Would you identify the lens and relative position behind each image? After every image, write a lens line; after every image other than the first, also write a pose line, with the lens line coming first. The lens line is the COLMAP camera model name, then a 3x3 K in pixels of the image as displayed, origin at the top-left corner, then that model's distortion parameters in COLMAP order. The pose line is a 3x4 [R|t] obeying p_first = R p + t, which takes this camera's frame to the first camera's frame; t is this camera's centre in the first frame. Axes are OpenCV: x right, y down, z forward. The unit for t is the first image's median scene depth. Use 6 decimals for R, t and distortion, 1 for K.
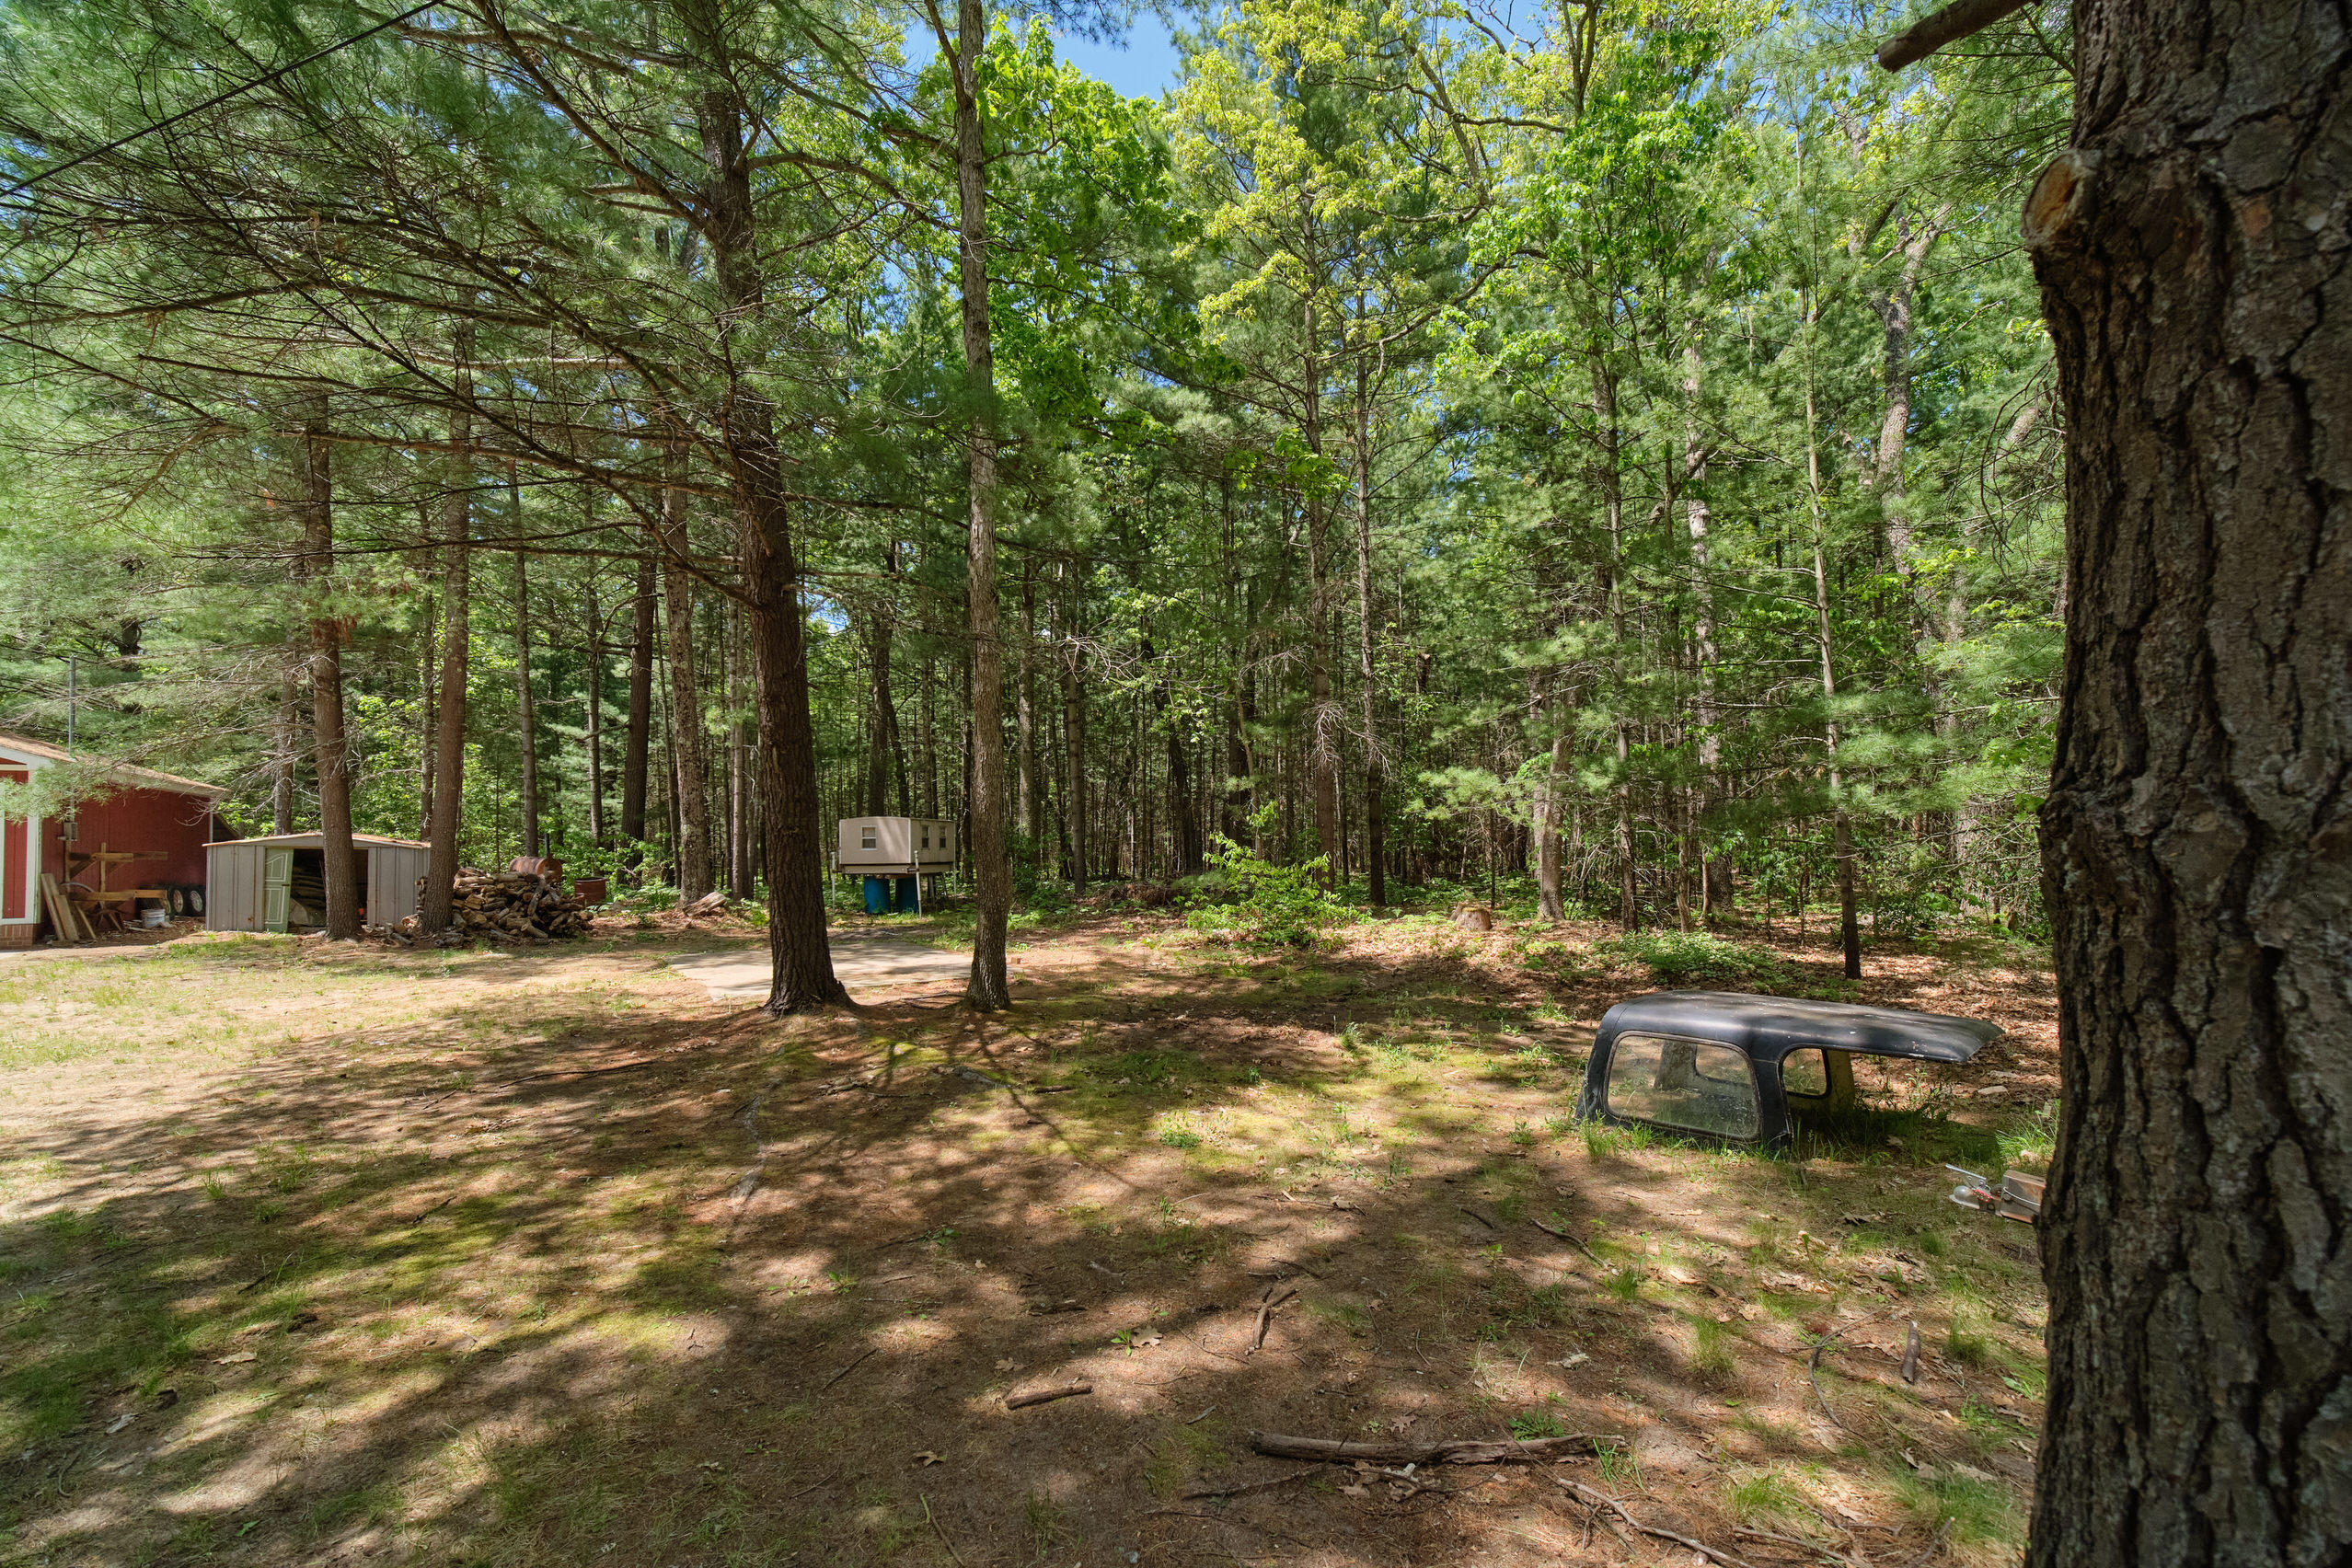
lens RADIAL K [[957.2, 0, 1175.8], [0, 957.2, 832.8], [0, 0, 1]] dist [0.001267, 0.000070]
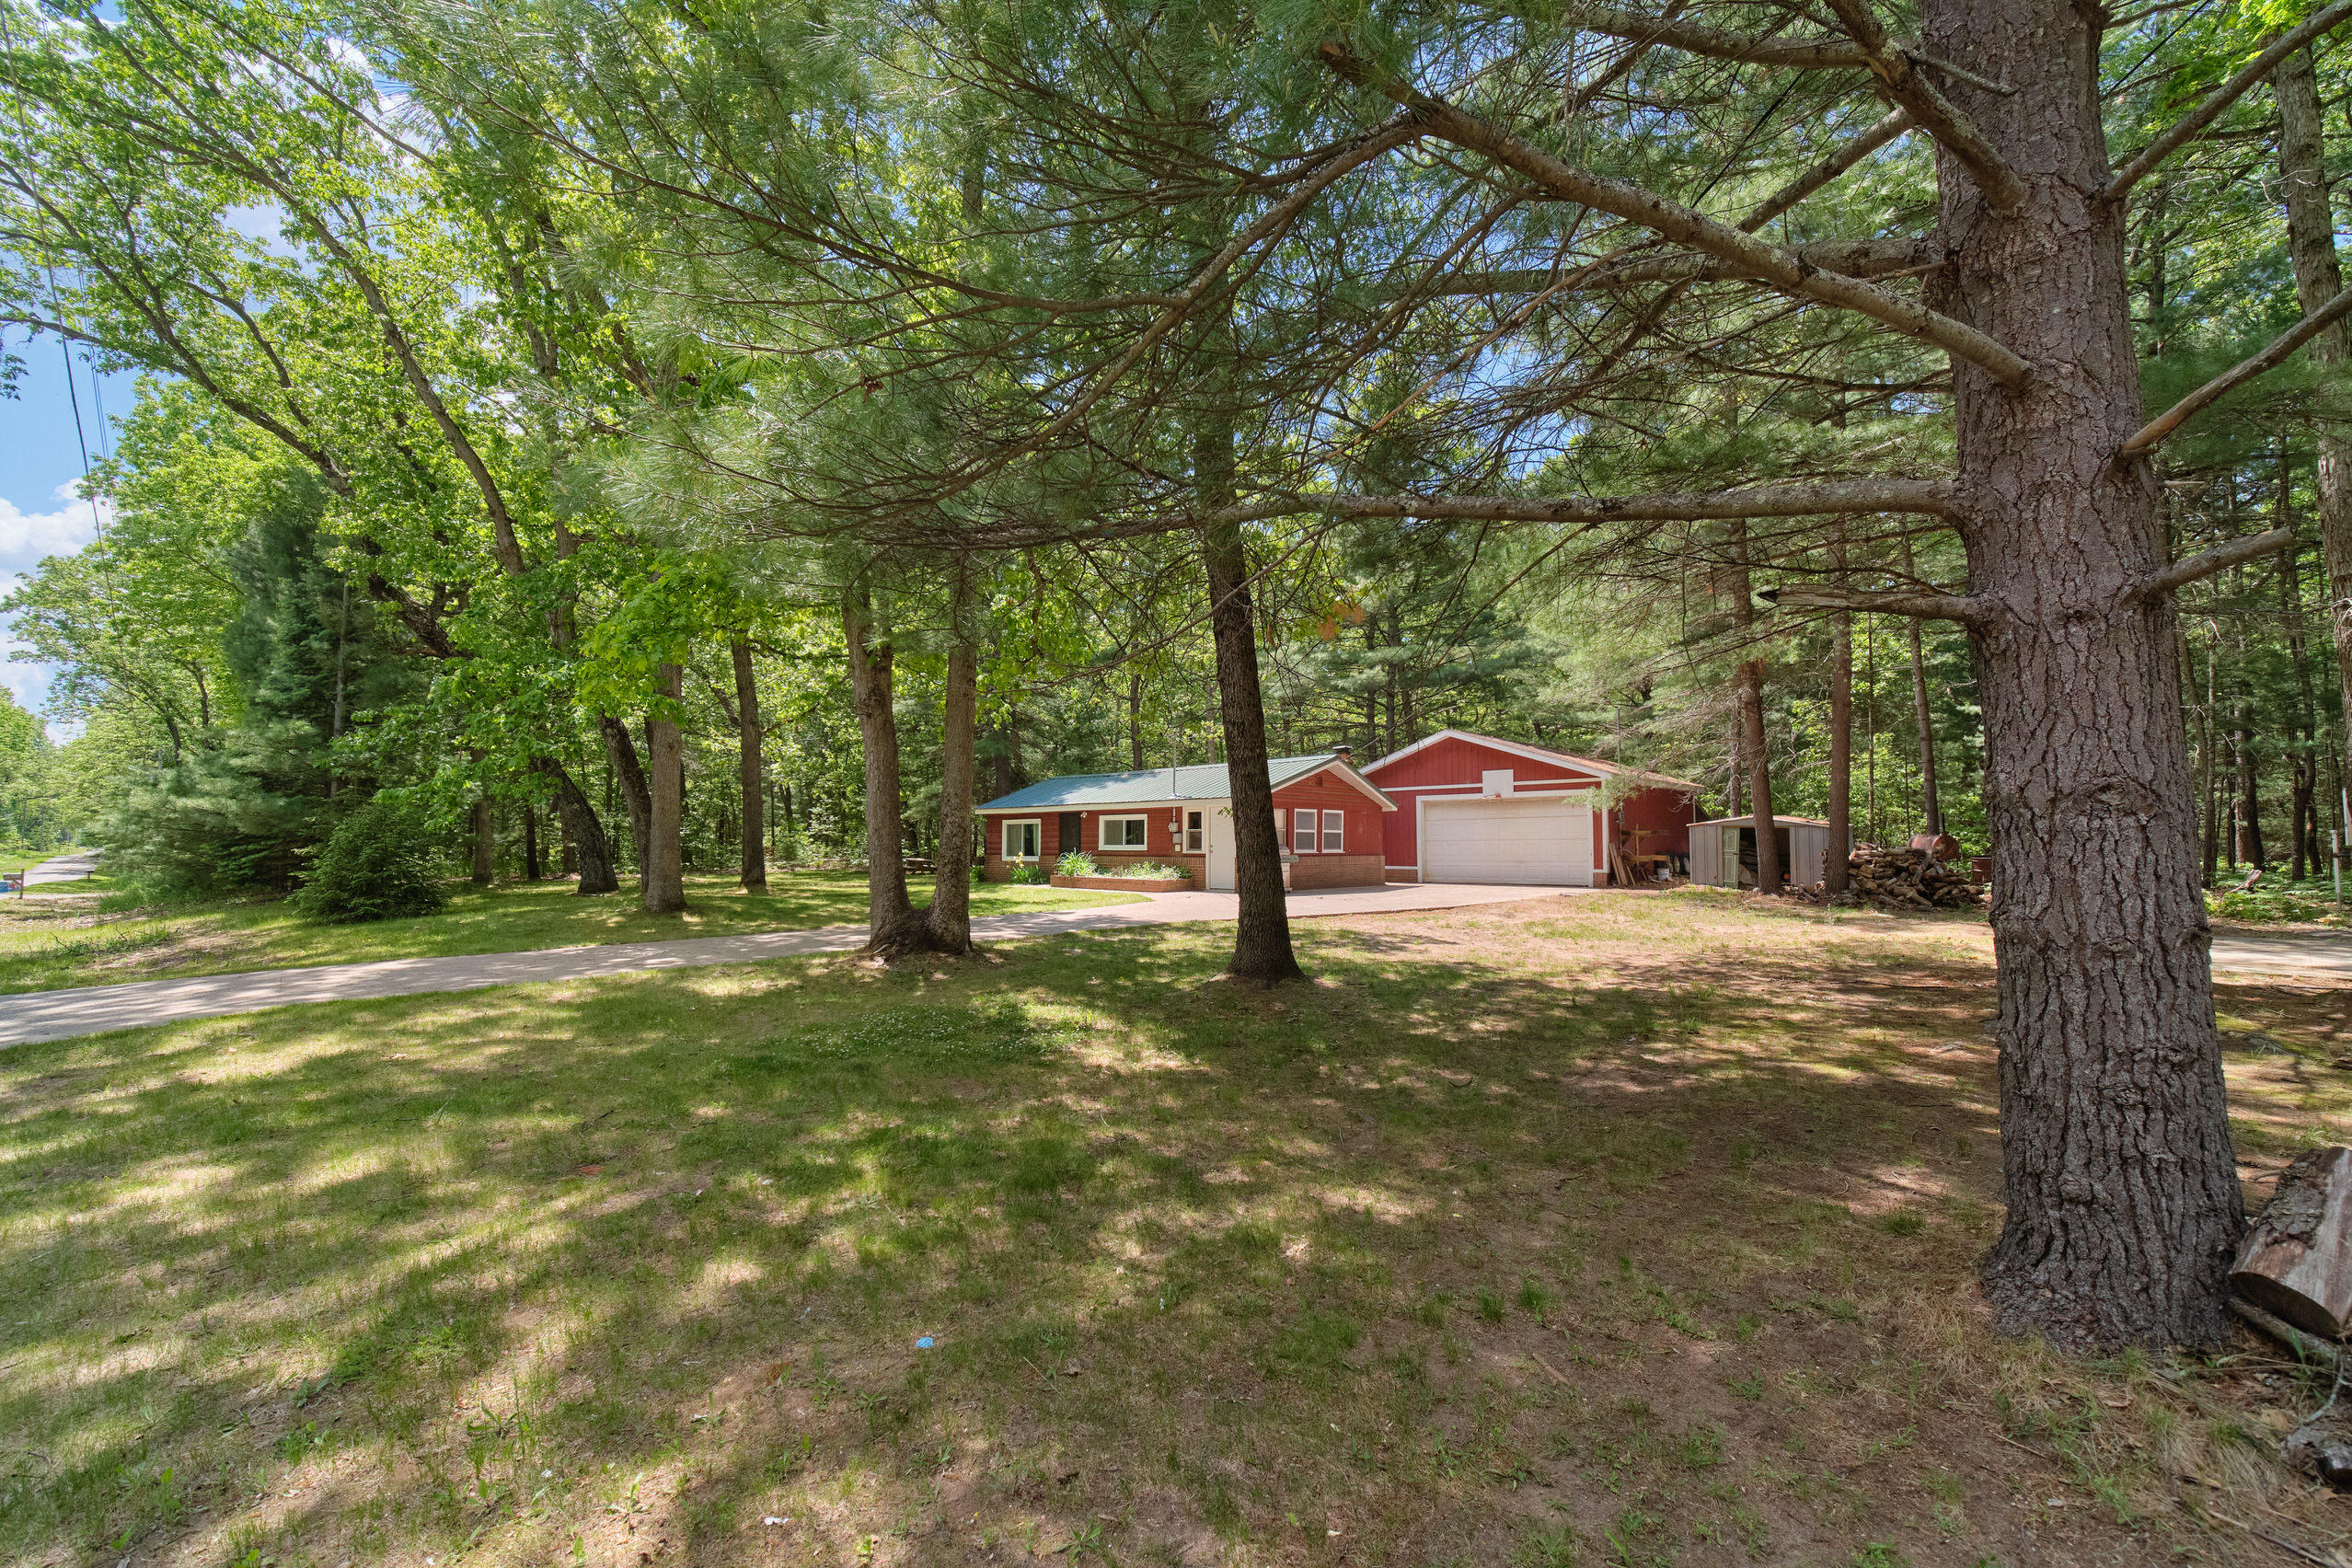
lens RADIAL K [[952.0, 0, 1170.2], [0, 952.0, 796.6], [0, 0, 1]] dist [0.002182, -0.003418]
pose [[0.265228, -0.035297, -0.963540, 0.184907], [0.016248, 0.999351, -0.032136, 0.003573], [0.964049, -0.007132, 0.265629, -0.151678]]
